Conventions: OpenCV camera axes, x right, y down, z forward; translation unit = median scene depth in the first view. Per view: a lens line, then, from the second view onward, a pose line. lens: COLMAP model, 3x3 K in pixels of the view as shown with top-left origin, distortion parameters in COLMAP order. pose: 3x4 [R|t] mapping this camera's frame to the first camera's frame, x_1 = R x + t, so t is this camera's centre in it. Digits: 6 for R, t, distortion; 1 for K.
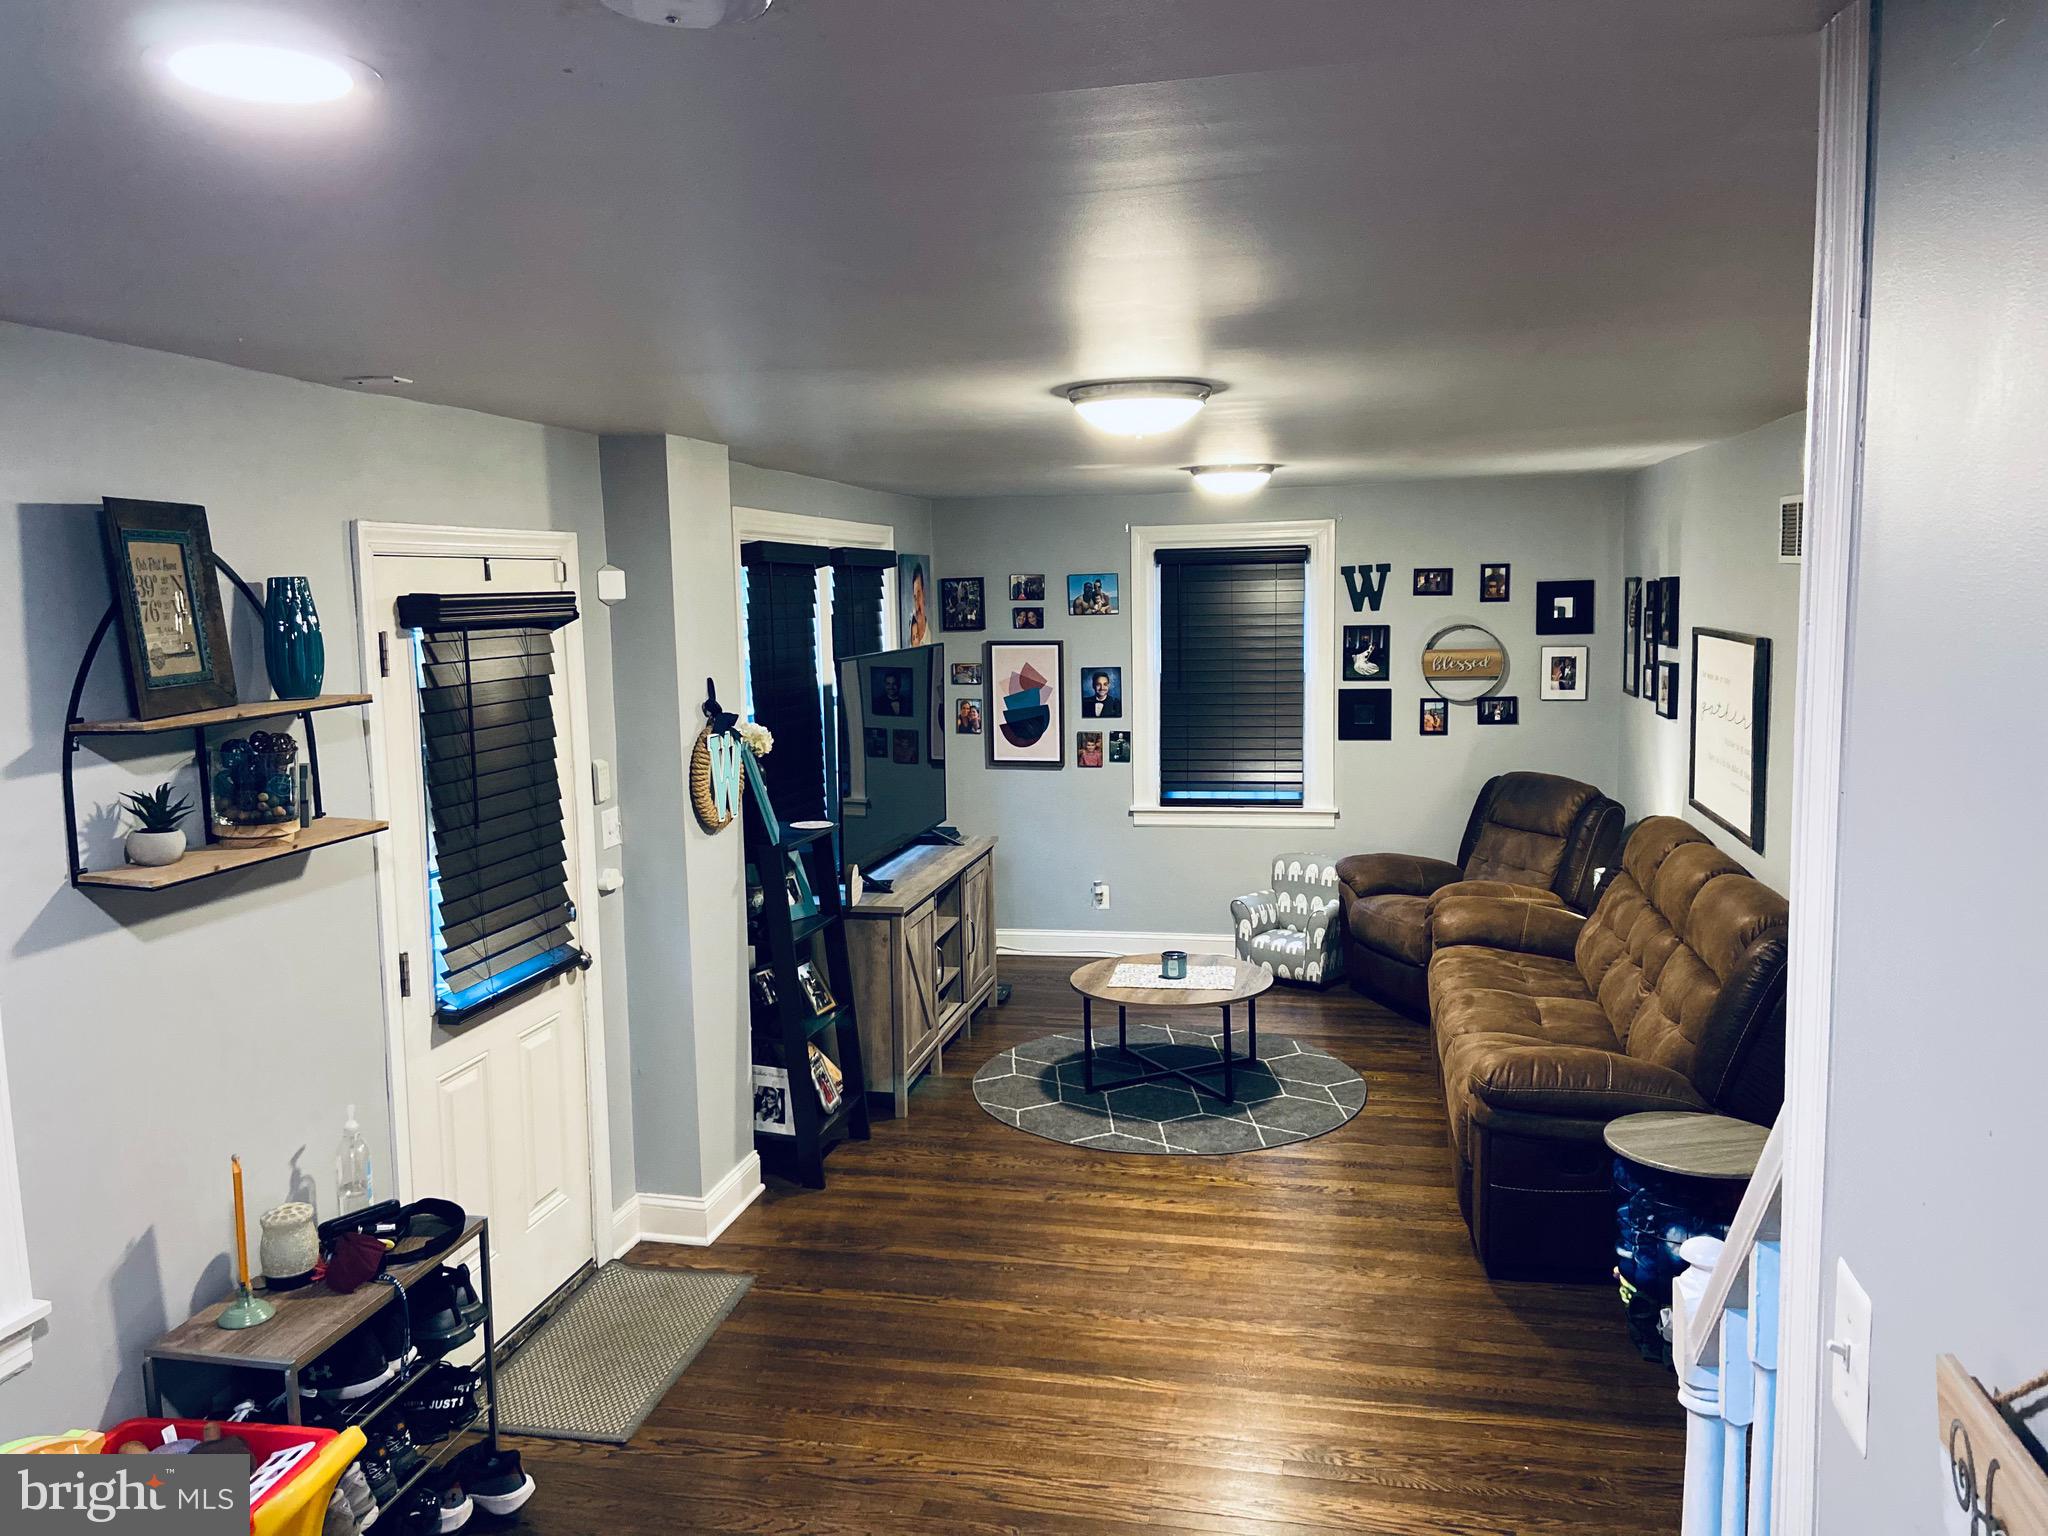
lens RADIAL K [[1536.9, 0, 1024.9], [0, 1536.9, 750.9], [0, 0, 1]] dist [0.100757, -0.107786]
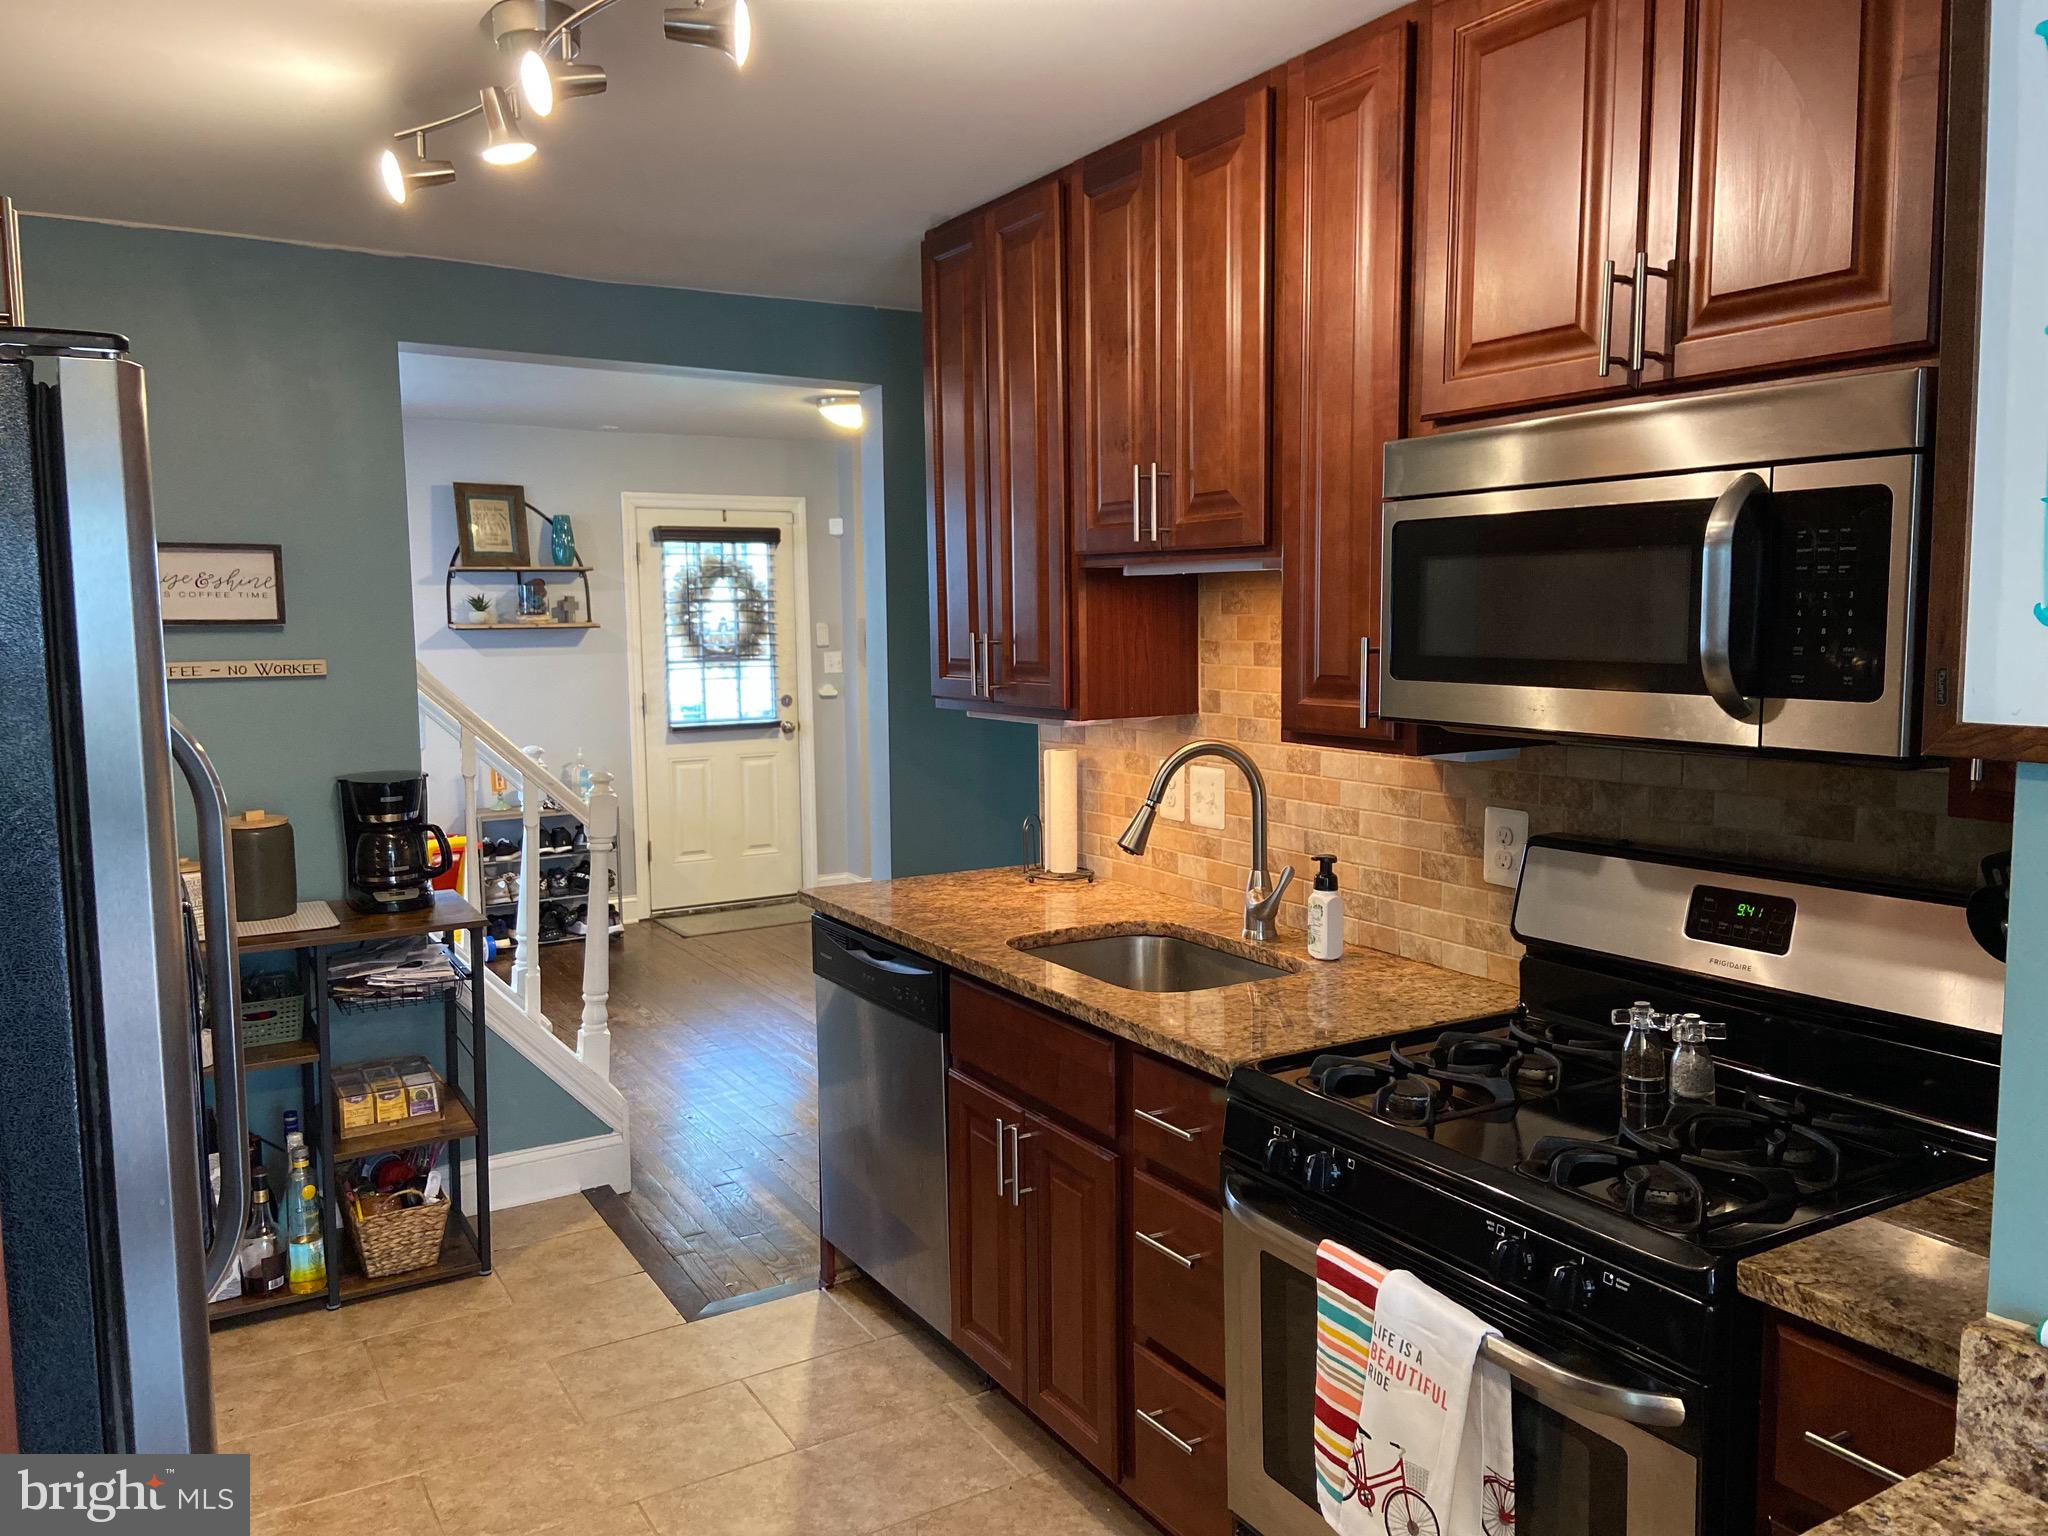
lens RADIAL K [[1536.9, 0, 1020.0], [0, 1536.9, 767.9], [0, 0, 1]] dist [0.100757, -0.107786]
pose [[0.687808, 0.073858, -0.722126, 0.704592], [-0.072077, 0.996843, 0.033304, 0.057993], [0.722306, 0.029142, 0.690960, -0.043383]]
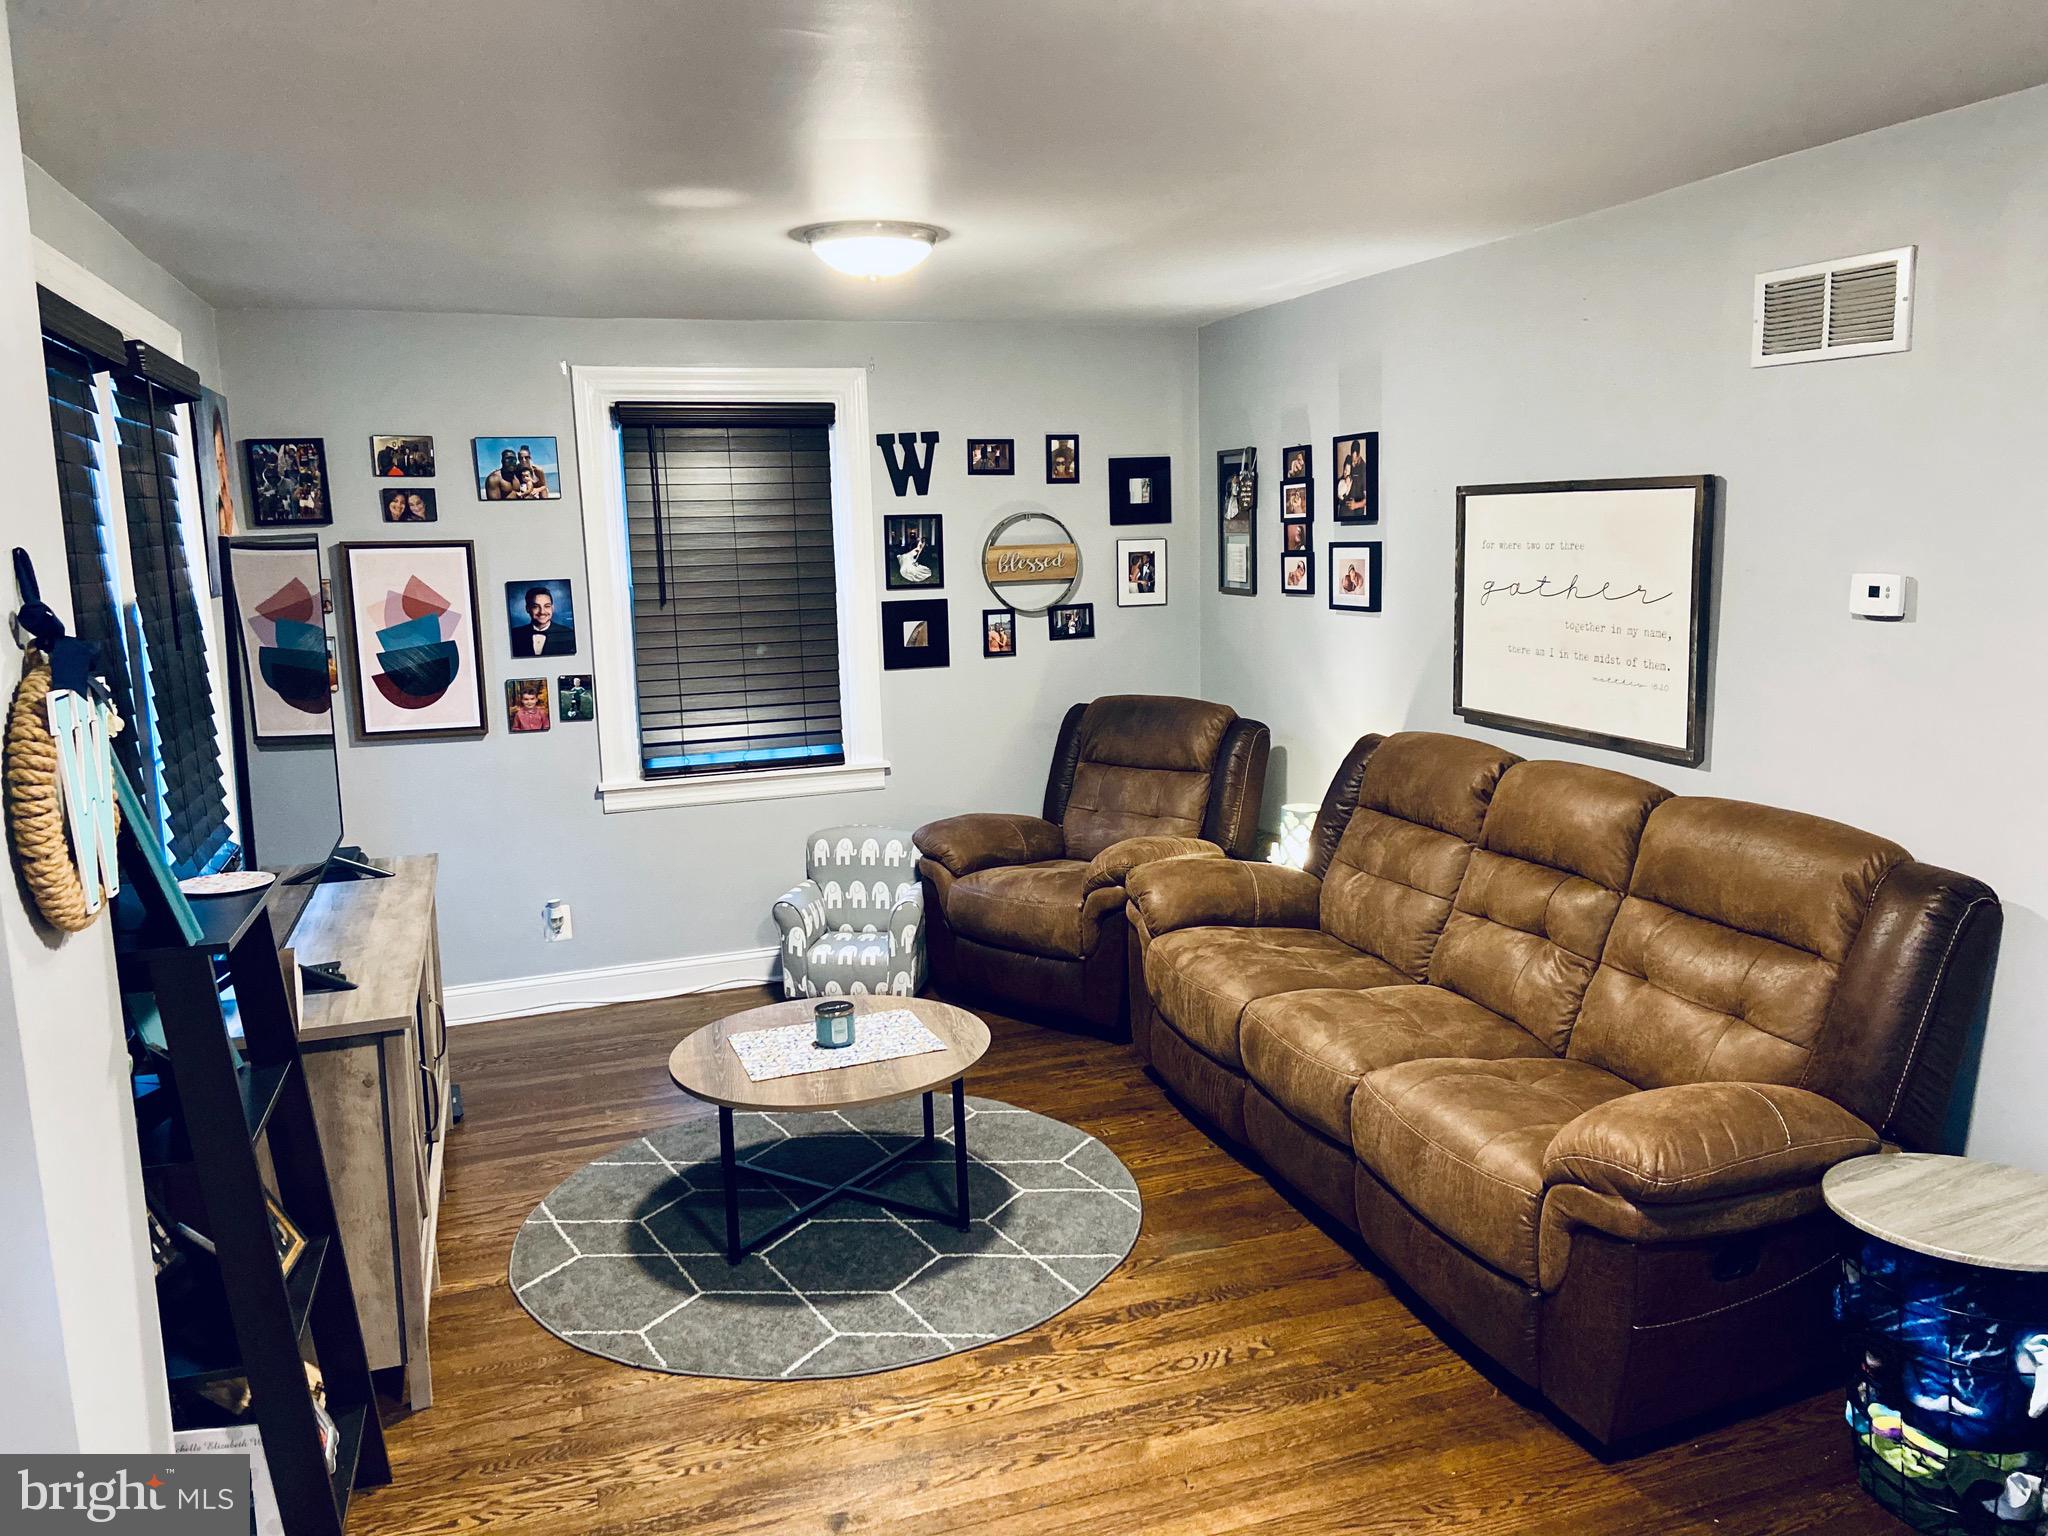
lens RADIAL K [[1536.9, 0, 1040.8], [0, 1536.9, 748.0], [0, 0, 1]] dist [0.100757, -0.107786]
pose [[0.855546, -0.080369, 0.511451, -0.118886], [0.065387, 0.996741, 0.047248, 0.000332], [-0.513581, -0.006981, 0.858013, 0.329547]]
